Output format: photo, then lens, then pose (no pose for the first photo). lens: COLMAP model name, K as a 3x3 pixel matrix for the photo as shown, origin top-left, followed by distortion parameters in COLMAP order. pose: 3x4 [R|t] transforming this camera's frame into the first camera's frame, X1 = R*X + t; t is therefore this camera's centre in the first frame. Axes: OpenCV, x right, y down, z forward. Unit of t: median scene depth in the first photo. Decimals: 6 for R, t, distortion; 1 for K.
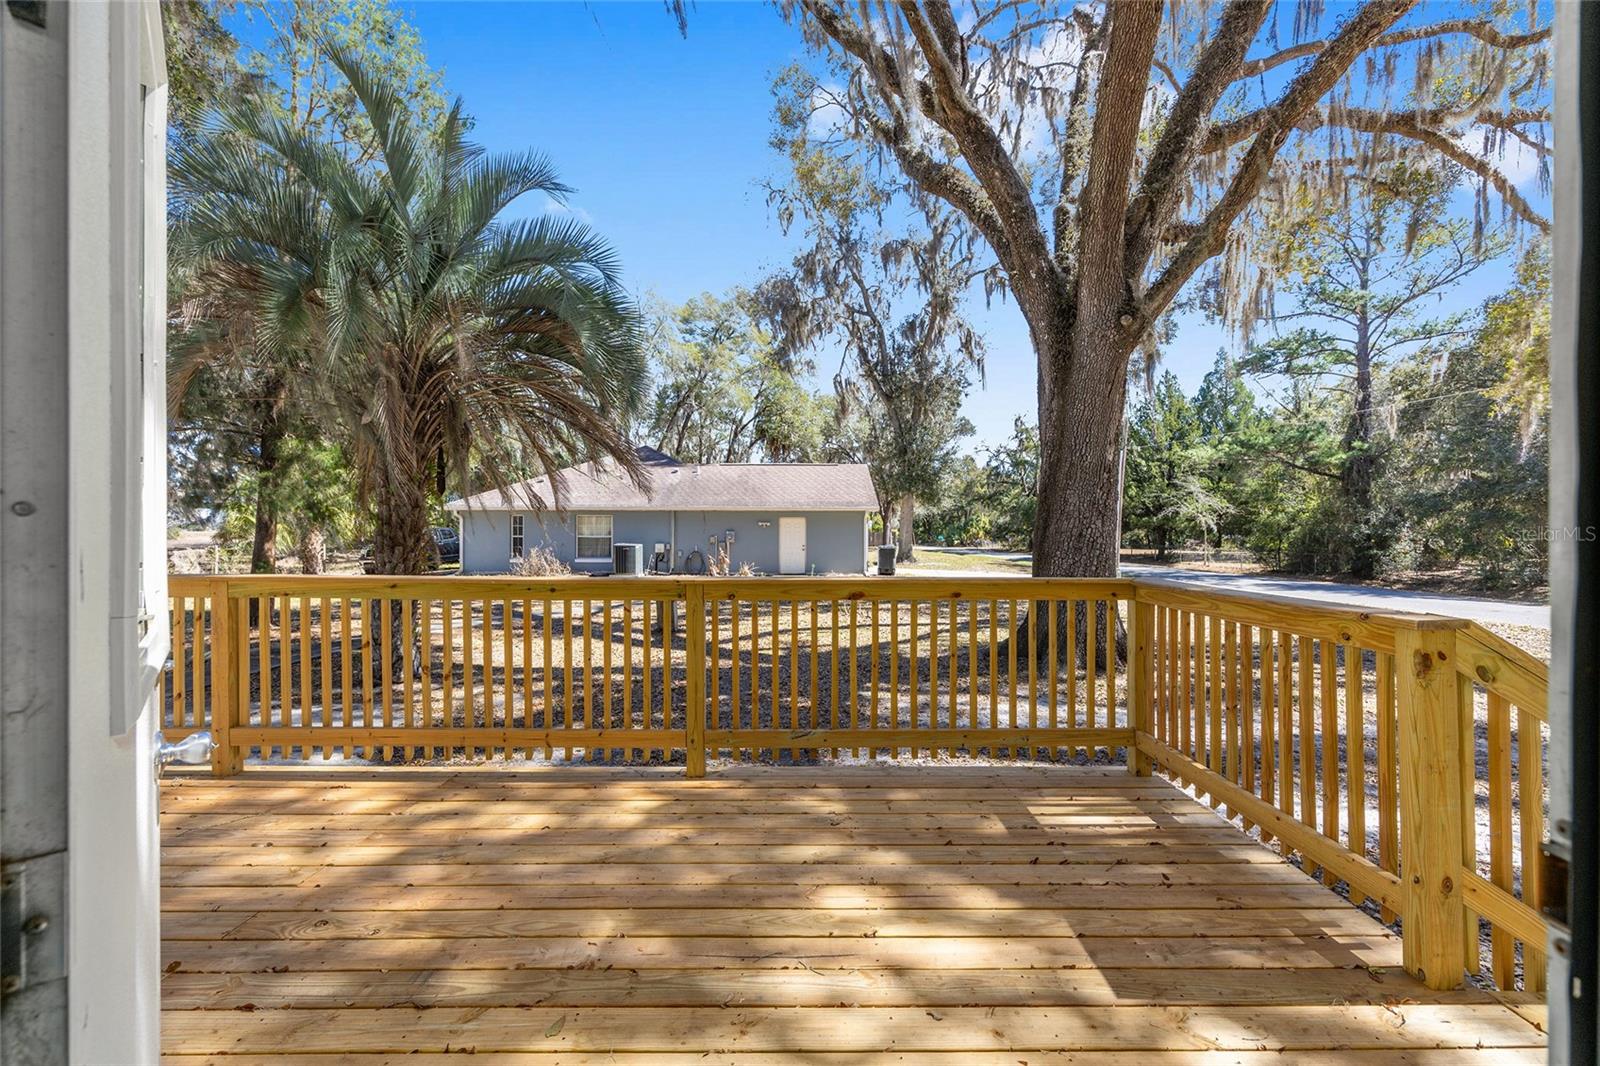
lens RADIAL K [[644.4, 0, 797.2], [0, 644.4, 531.6], [0, 0, 1]] dist [0.000272, 0.000274]
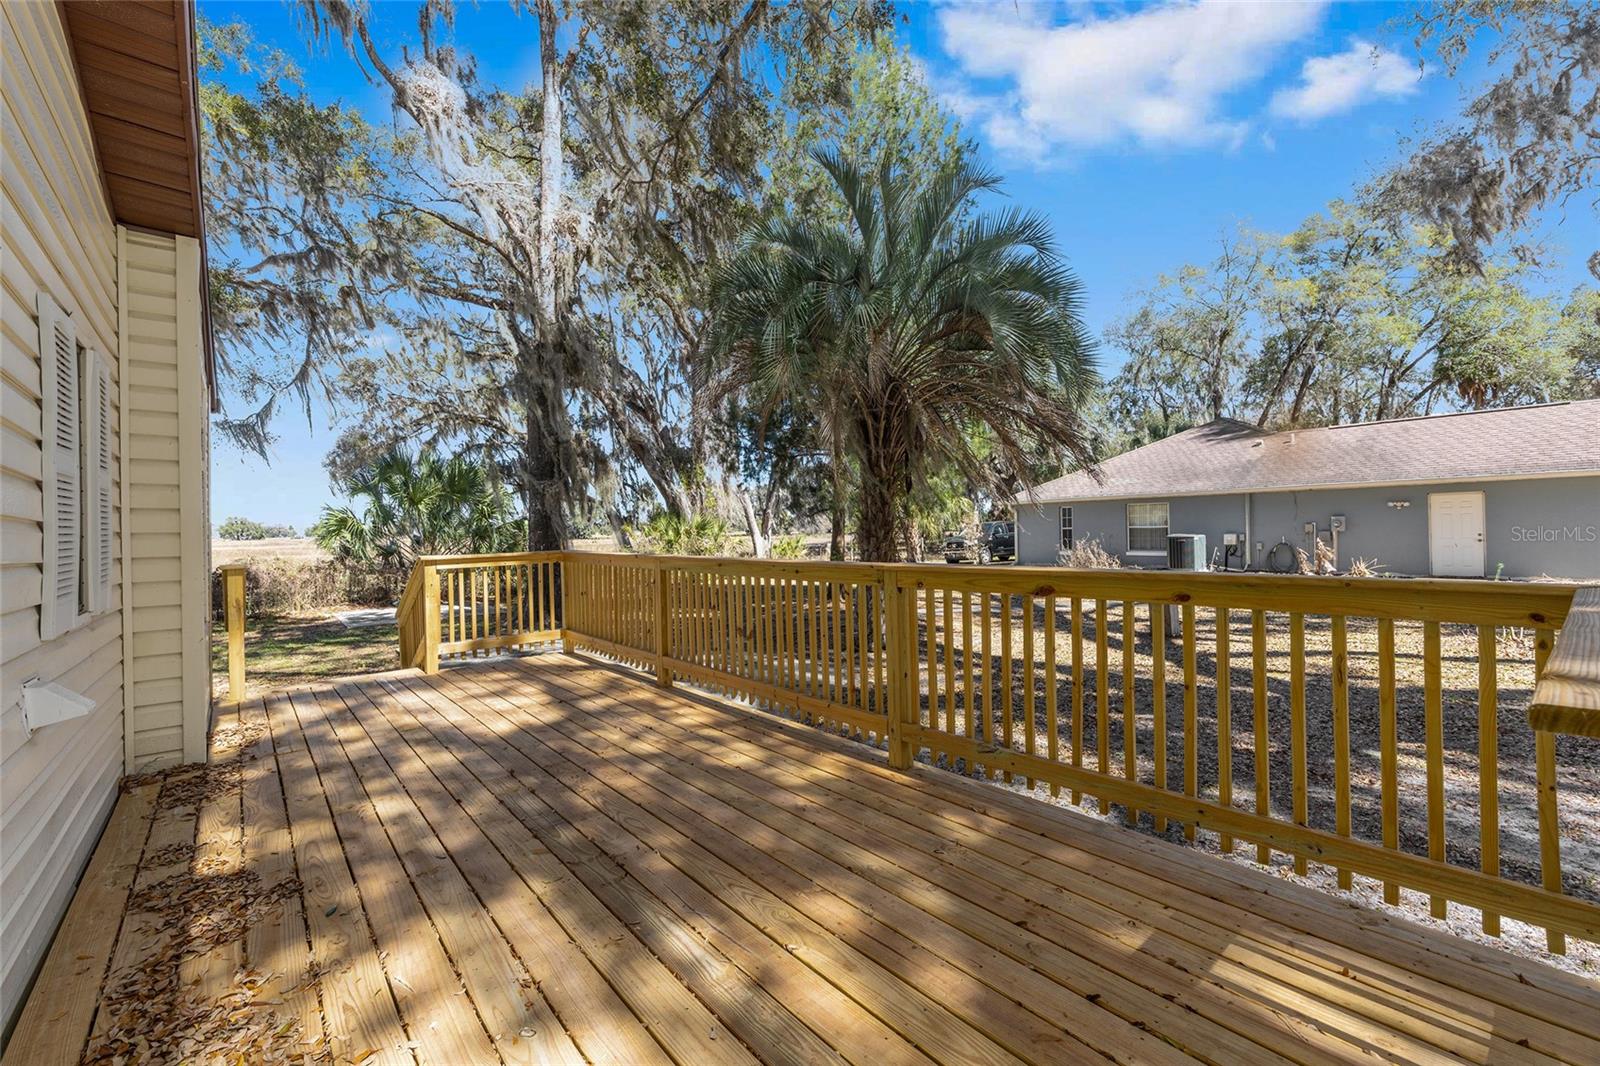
lens RADIAL K [[651.4, 0, 791.9], [0, 651.4, 526.0], [0, 0, 1]] dist [-0.002248, -0.000563]
pose [[0.636837, -0.021761, -0.770691, 0.179251], [0.023753, 0.999681, -0.008599, 0.005593], [0.770632, -0.012830, 0.637151, 0.085534]]
